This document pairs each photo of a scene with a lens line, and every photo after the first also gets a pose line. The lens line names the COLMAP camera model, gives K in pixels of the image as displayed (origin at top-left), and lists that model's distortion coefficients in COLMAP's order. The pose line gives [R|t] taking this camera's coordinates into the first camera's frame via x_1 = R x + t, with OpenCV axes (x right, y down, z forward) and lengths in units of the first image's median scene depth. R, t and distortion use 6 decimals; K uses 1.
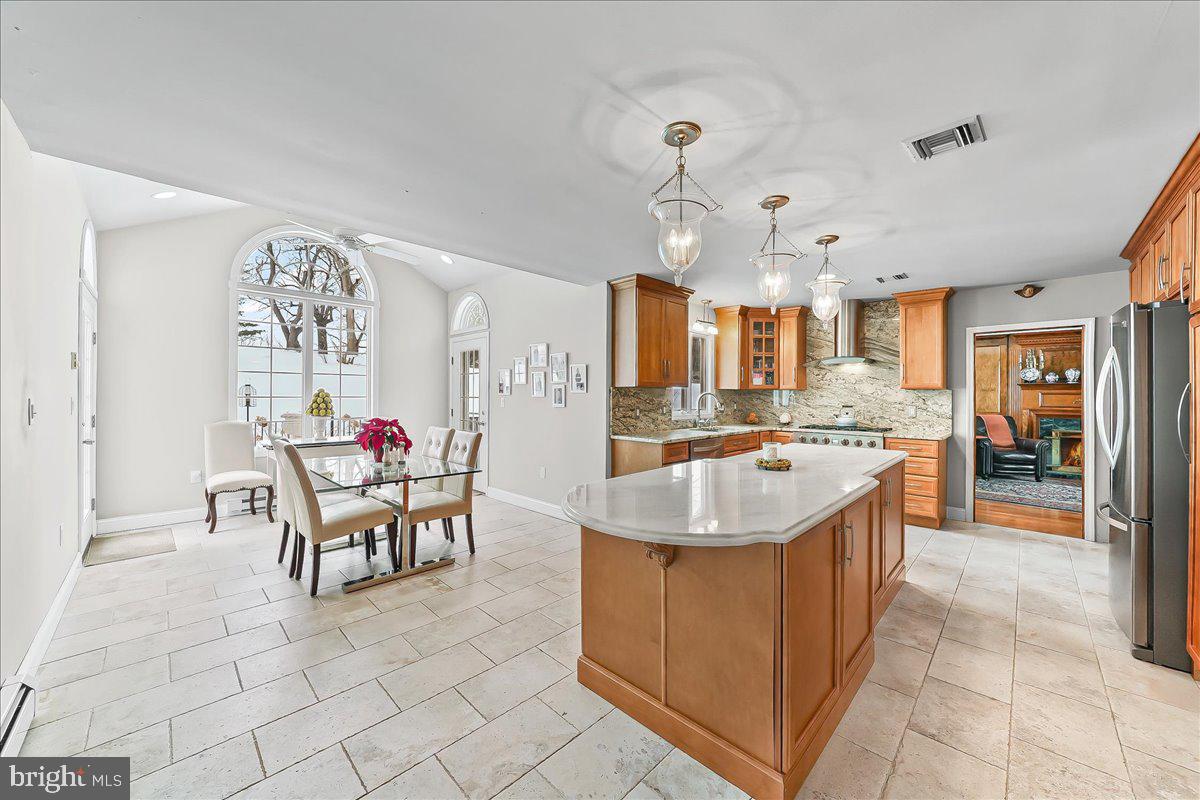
lens RADIAL K [[433.7, 0, 601.9], [0, 433.7, 395.5], [0, 0, 1]] dist [0.000046, 0.000010]
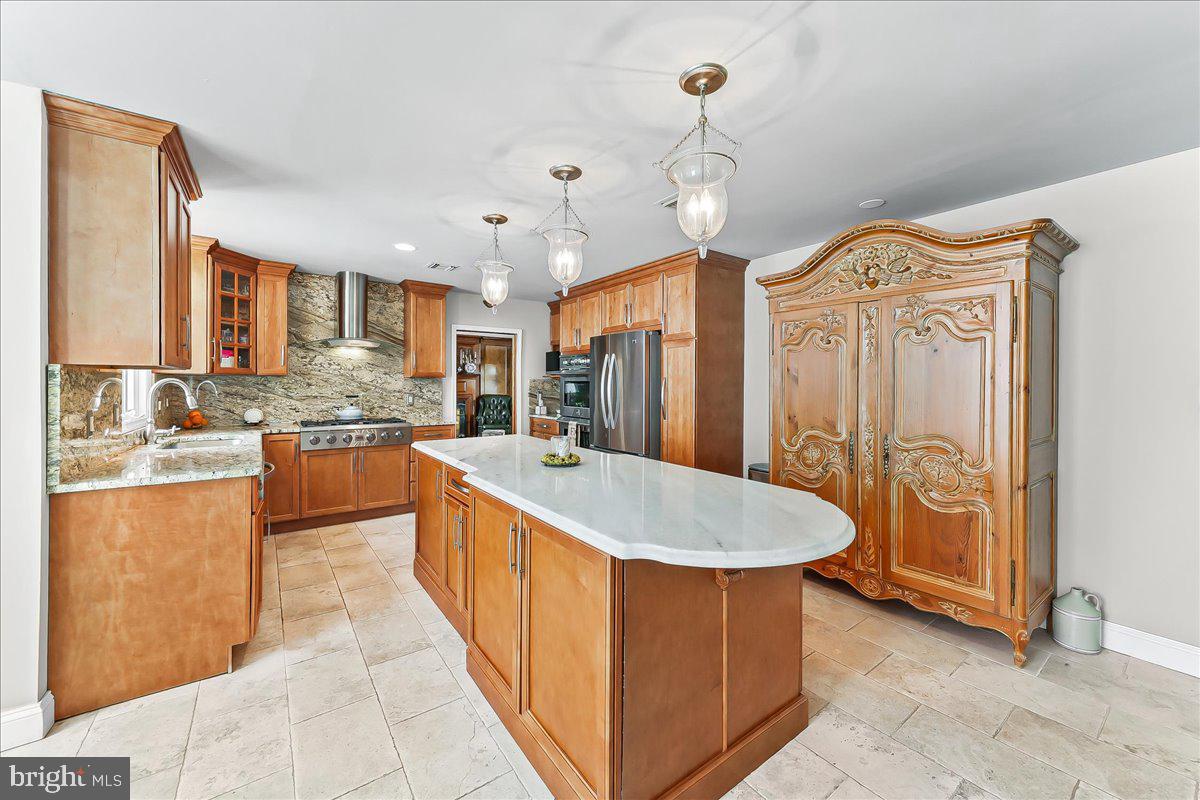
lens RADIAL K [[461.0, 0, 602.3], [0, 461.0, 388.8], [0, 0, 1]] dist [0.002706, 0.000078]
pose [[0.162724, -0.013066, 0.986585, -0.262204], [0.001280, 0.999914, 0.013031, -0.001249], [-0.986671, -0.000858, 0.162727, 0.362556]]
